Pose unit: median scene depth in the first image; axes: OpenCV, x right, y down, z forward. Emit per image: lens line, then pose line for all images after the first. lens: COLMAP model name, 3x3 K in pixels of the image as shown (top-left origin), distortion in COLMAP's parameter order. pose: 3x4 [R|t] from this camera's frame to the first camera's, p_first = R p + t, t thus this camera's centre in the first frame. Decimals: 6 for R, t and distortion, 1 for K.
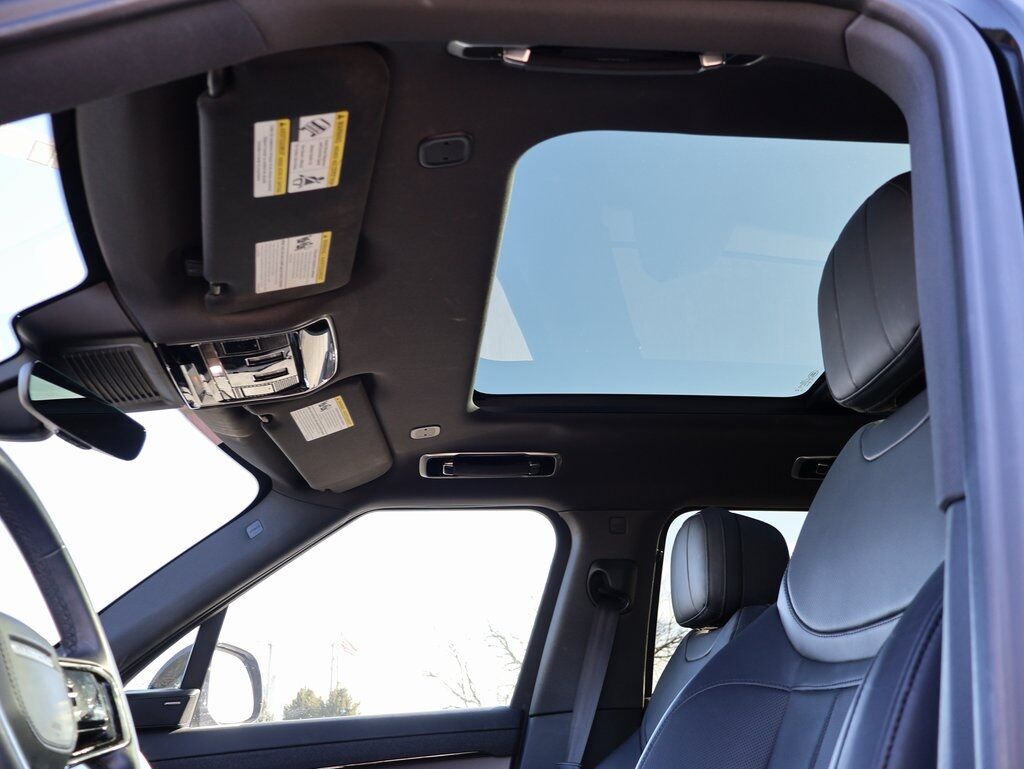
lens RADIAL K [[951.1, 0, 509.7], [0, 951.1, 385.9], [0, 0, 1]] dist [-0.007629, 0.000000]
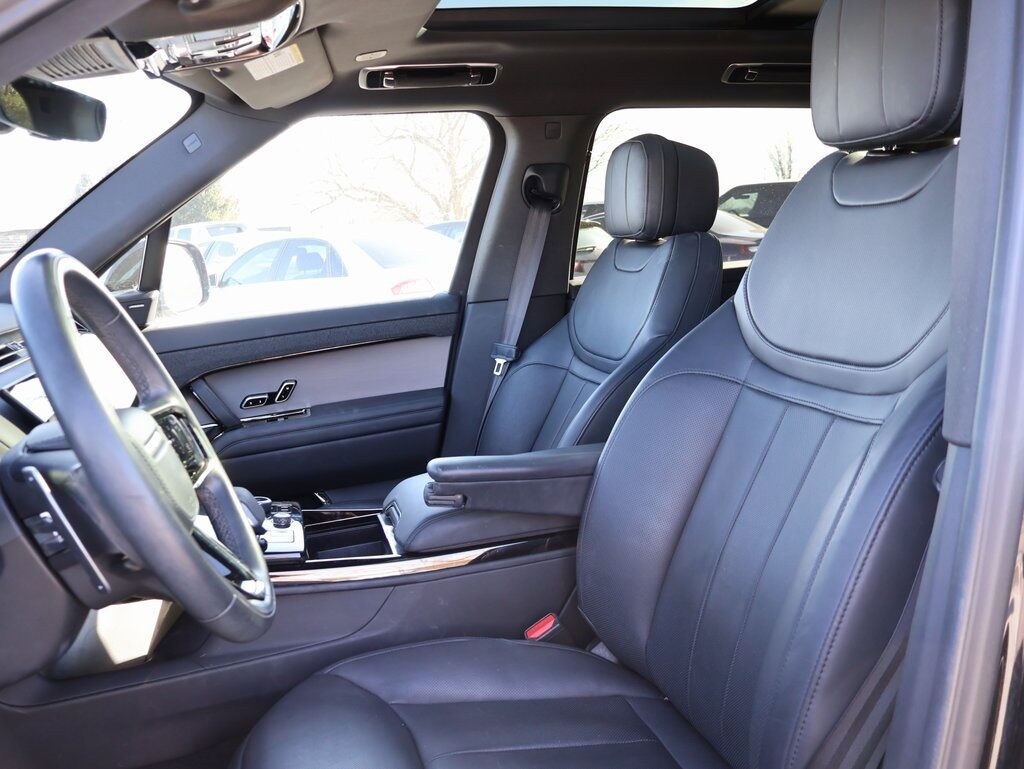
lens RADIAL K [[951.1, 0, 513.5], [0, 951.1, 383.0], [0, 0, 1]] dist [-0.007629, 0.000000]
pose [[0.989445, -0.046151, 0.137366, -0.086501], [-0.031890, 0.855348, 0.517072, -0.157260], [-0.141359, -0.515995, 0.844848, -0.006203]]
